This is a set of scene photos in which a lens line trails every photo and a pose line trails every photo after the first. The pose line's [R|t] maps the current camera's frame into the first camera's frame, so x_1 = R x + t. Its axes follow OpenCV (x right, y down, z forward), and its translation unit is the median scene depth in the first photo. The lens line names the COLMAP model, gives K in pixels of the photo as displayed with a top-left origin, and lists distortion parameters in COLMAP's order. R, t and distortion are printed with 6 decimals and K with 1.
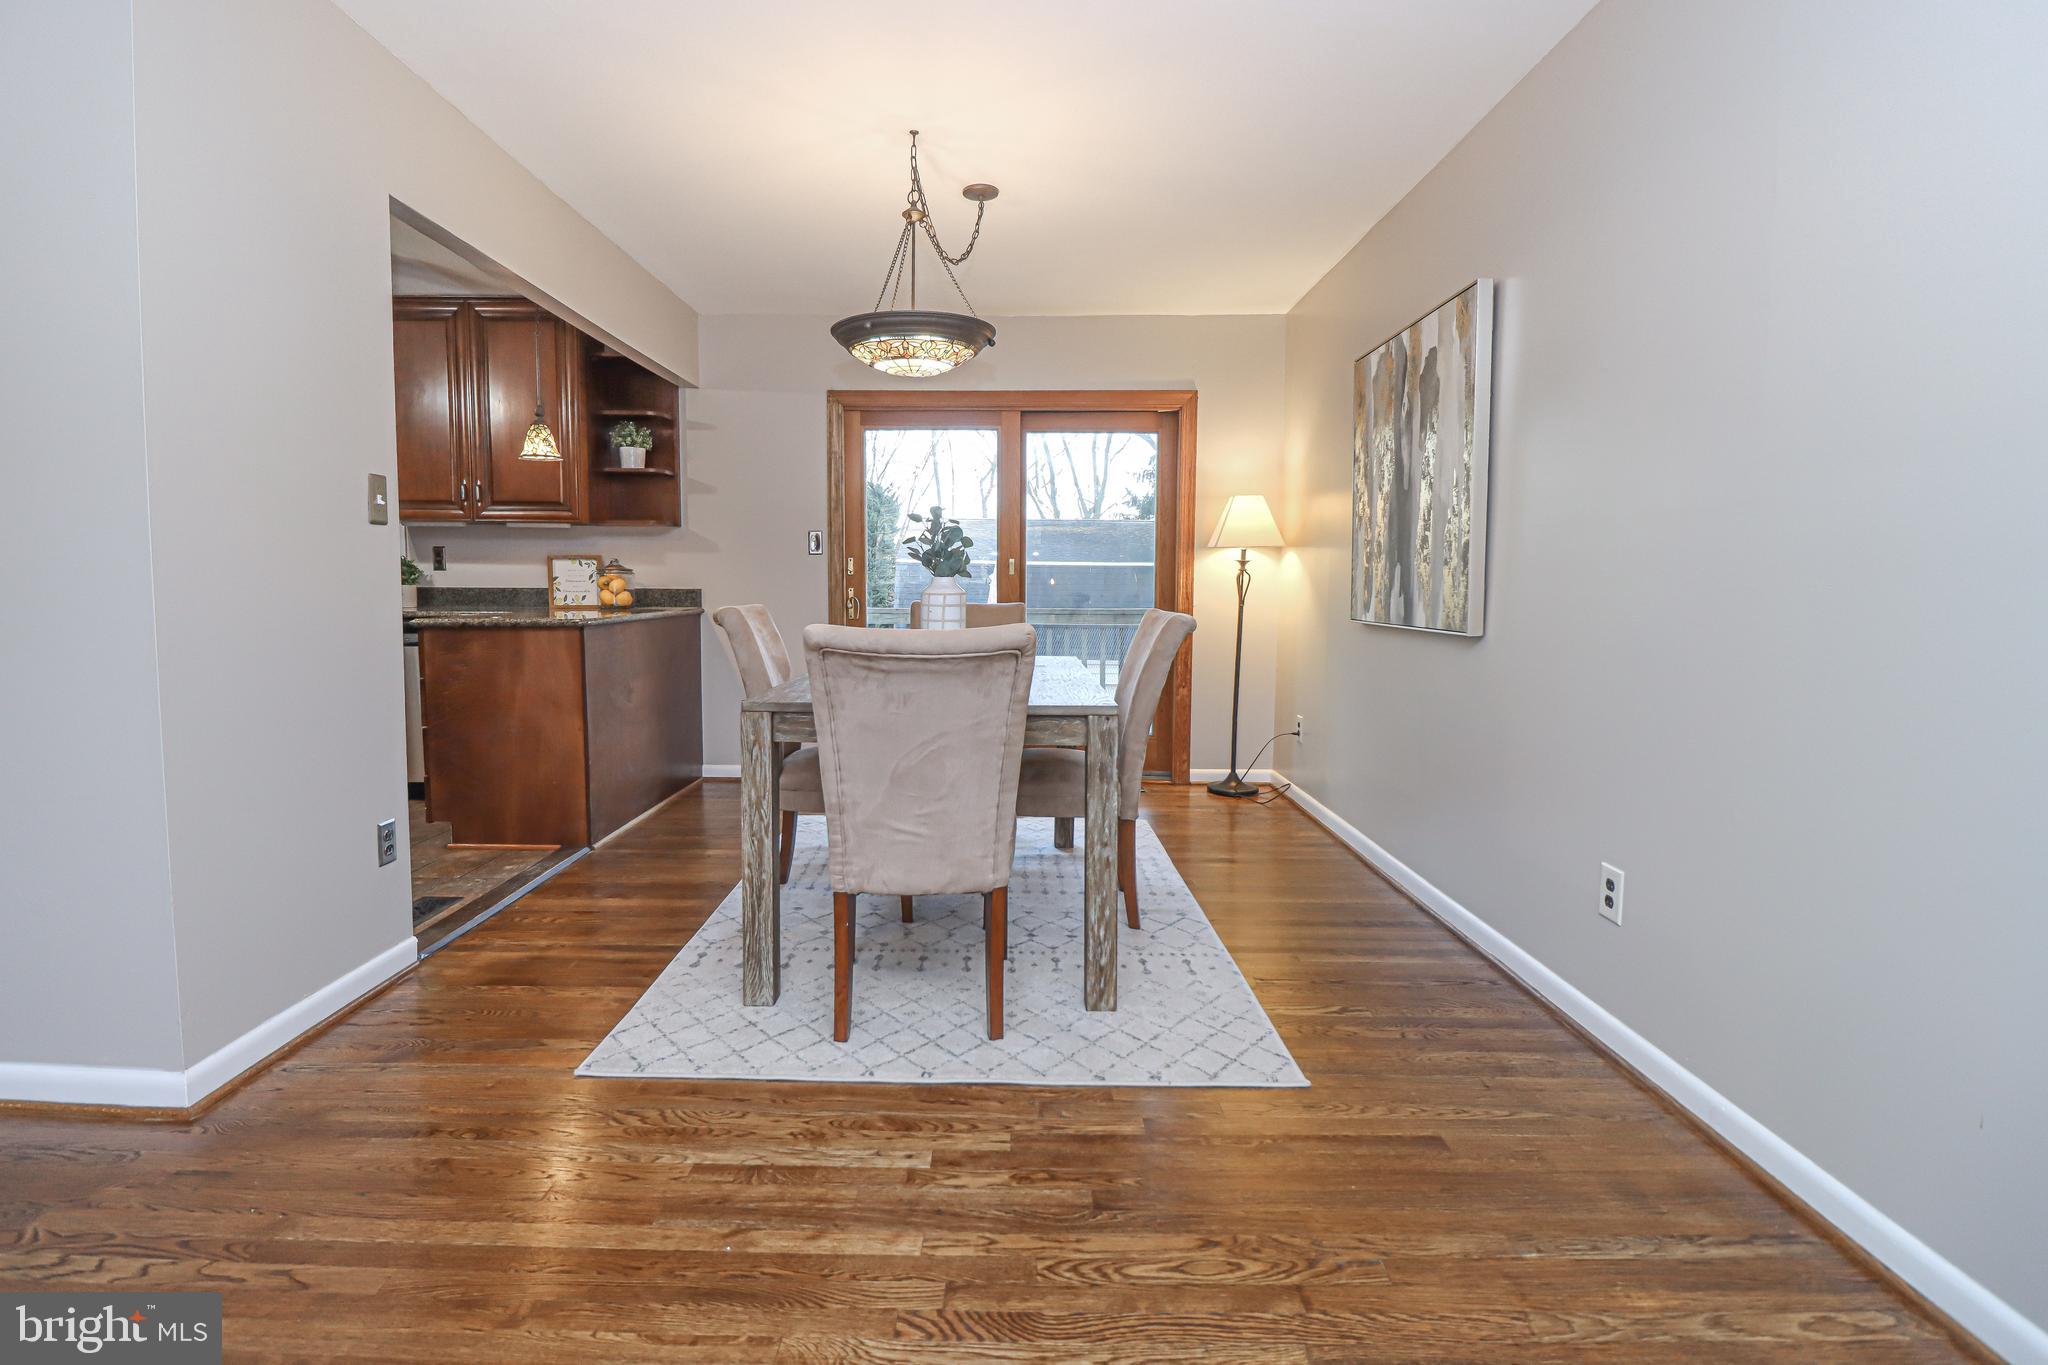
lens RADIAL K [[953.9, 0, 998.3], [0, 953.9, 653.6], [0, 0, 1]] dist [0.001926, -0.013936]
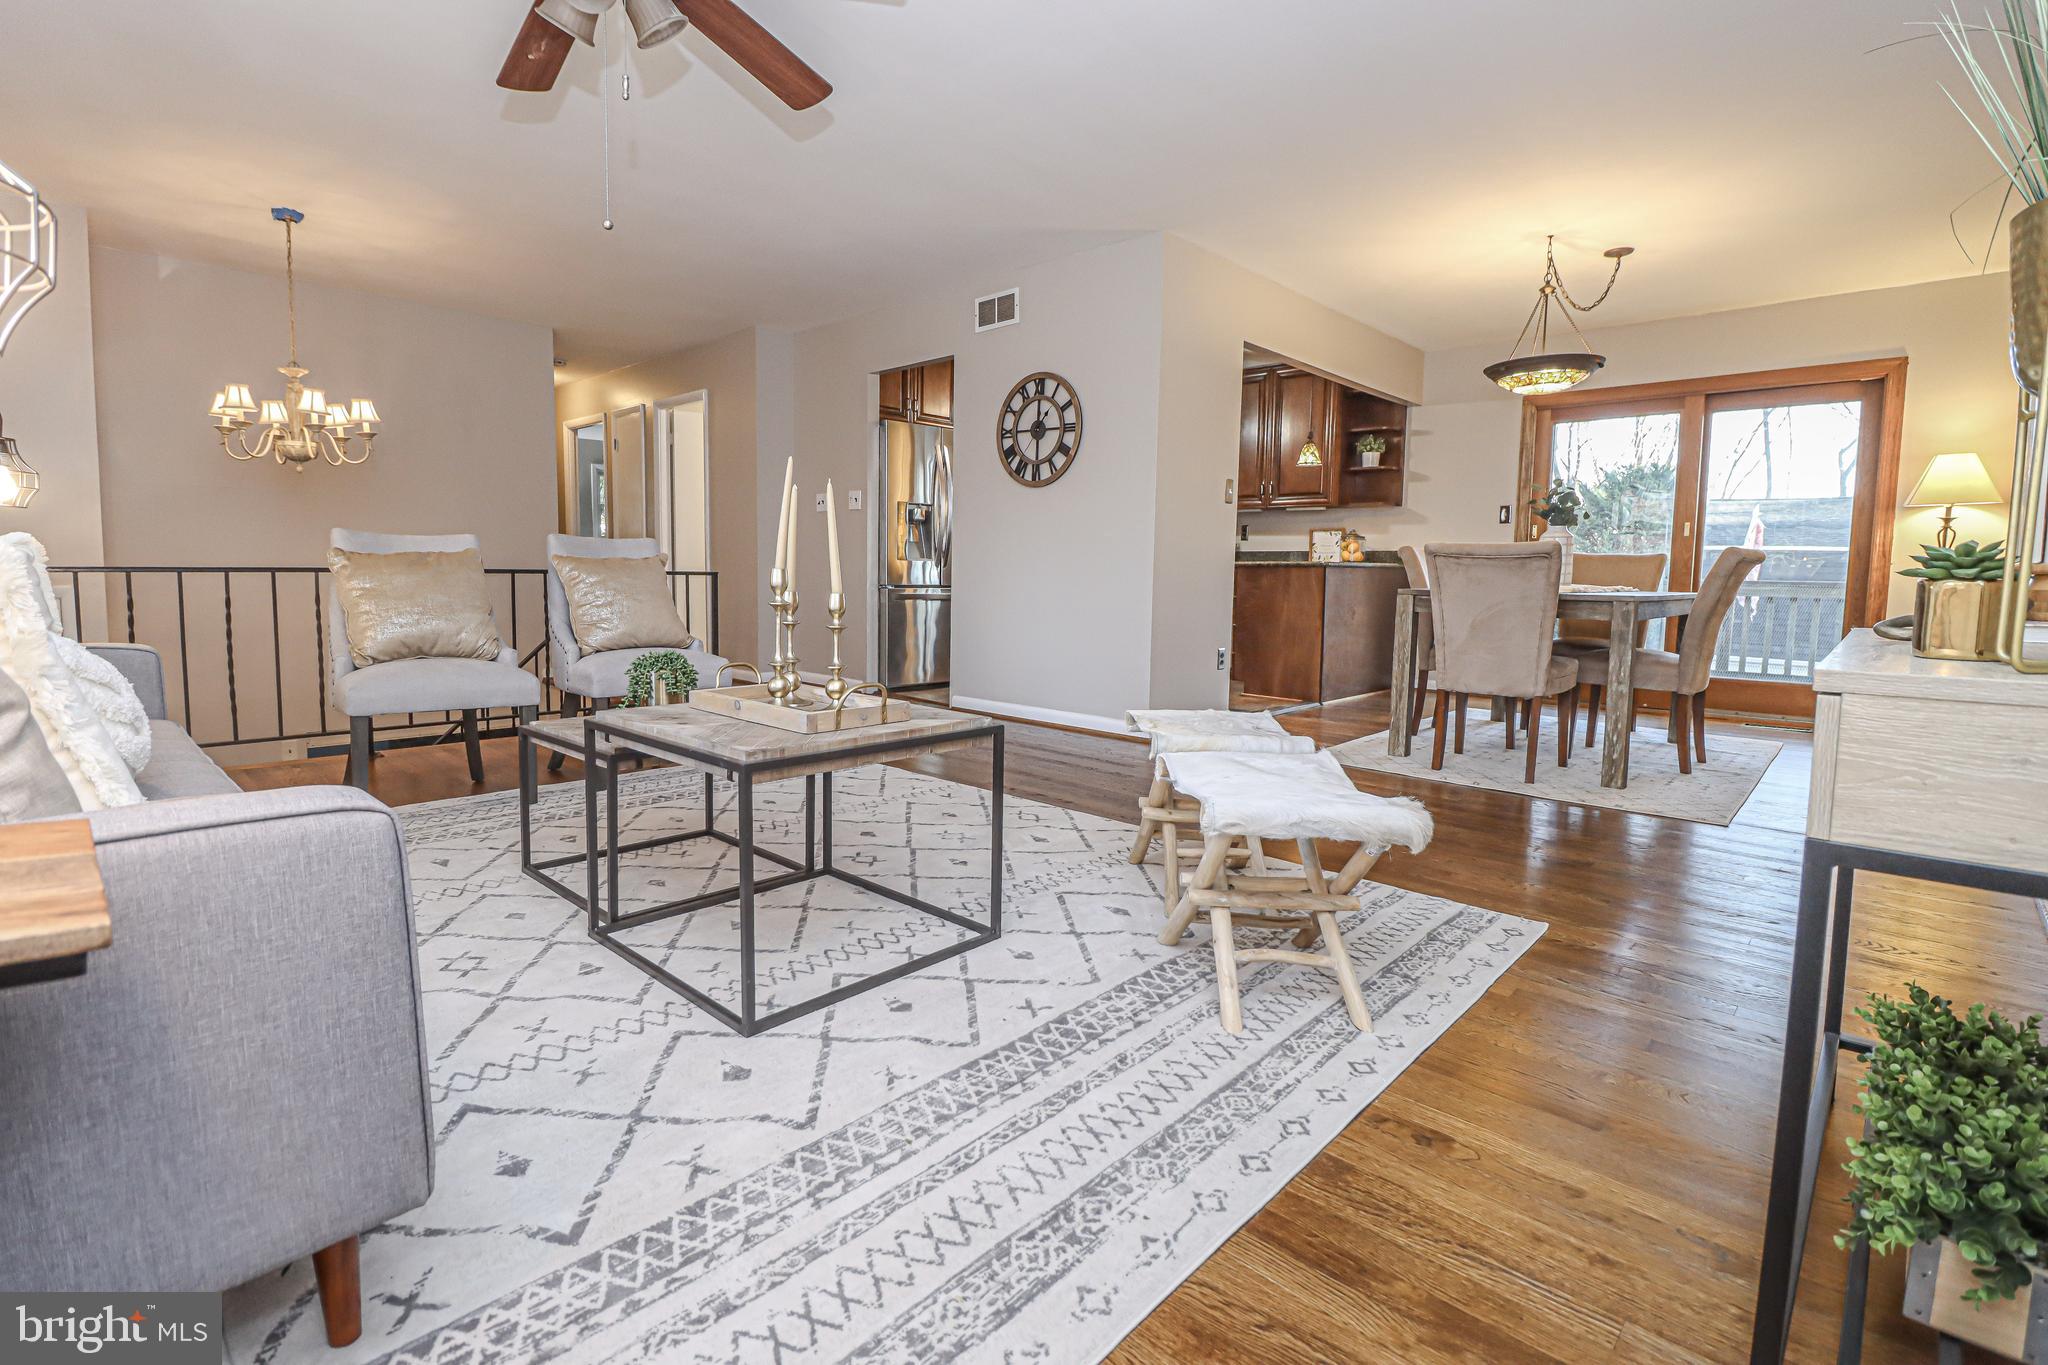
lens RADIAL K [[953.9, 0, 998.3], [0, 953.9, 653.6], [0, 0, 1]] dist [0.001926, -0.013936]
pose [[0.723668, 0.064383, -0.687138, 0.268014], [-0.063362, 0.997632, 0.026745, 0.103734], [0.687233, 0.024184, 0.726034, -0.523728]]
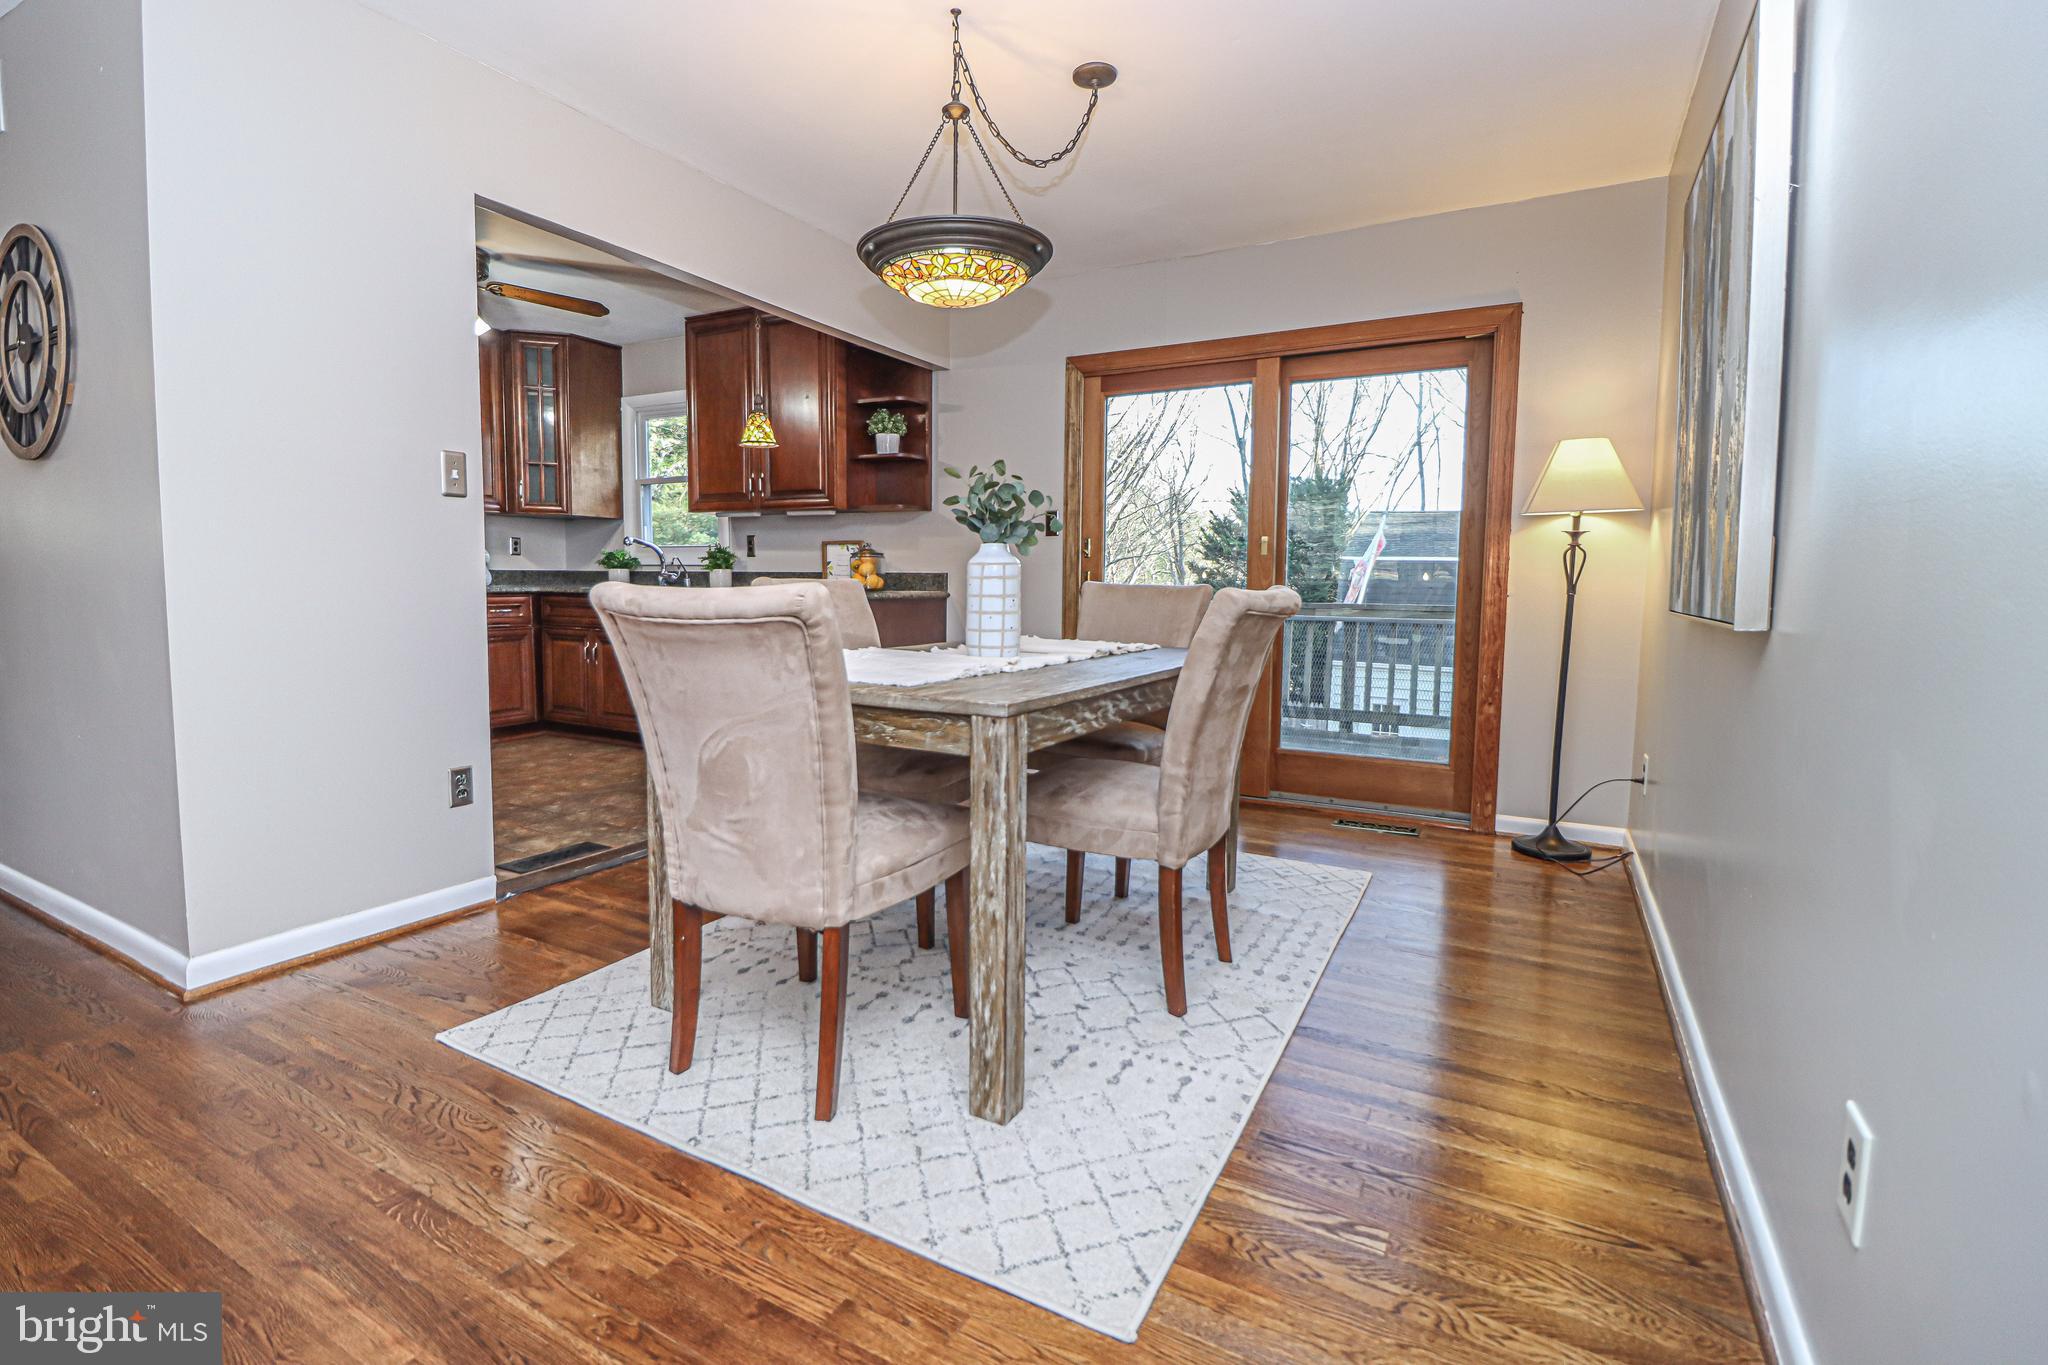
lens RADIAL K [[936.4, 0, 1015.1], [0, 936.4, 657.4], [0, 0, 1]] dist [-0.003058, -0.000487]
pose [[0.877097, 0.042213, -0.478454, 0.273896], [-0.041203, 0.999071, 0.012614, 0.005874], [0.478542, 0.008650, 0.878022, 0.225833]]
